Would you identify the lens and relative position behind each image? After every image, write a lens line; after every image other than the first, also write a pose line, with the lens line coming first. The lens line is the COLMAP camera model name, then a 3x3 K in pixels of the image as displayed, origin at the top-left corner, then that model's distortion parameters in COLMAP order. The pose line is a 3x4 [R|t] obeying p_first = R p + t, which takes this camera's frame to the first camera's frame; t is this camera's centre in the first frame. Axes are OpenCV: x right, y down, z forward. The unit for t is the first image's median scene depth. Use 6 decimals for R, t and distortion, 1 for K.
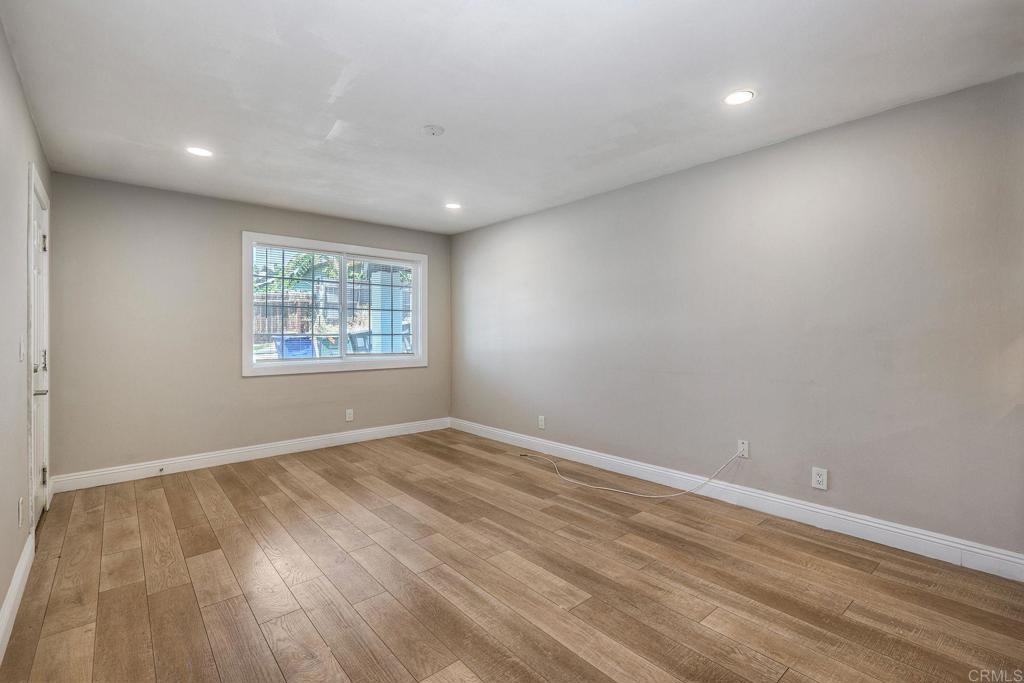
lens RADIAL K [[458.7, 0, 514.9], [0, 458.7, 335.2], [0, 0, 1]] dist [0.002947, 0.000267]
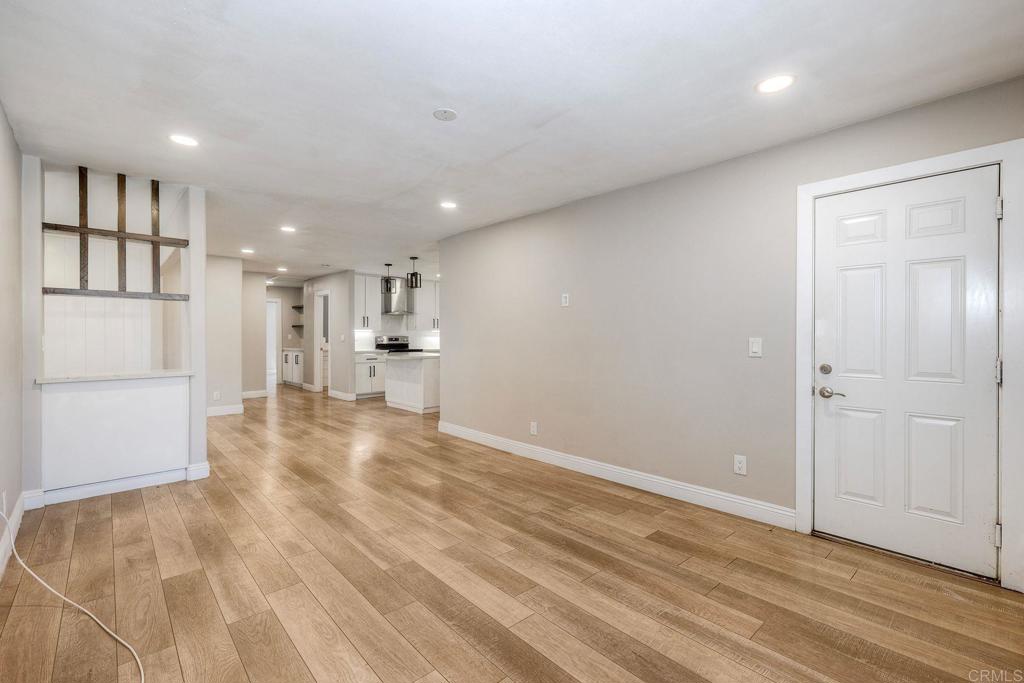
lens RADIAL K [[458.7, 0, 514.9], [0, 458.7, 335.2], [0, 0, 1]] dist [0.002947, 0.000267]
pose [[-0.999310, 0.003470, -0.036967, -0.277053], [0.003491, 0.999994, -0.000512, -0.004988], [0.036965, -0.000641, -0.999316, 1.879089]]
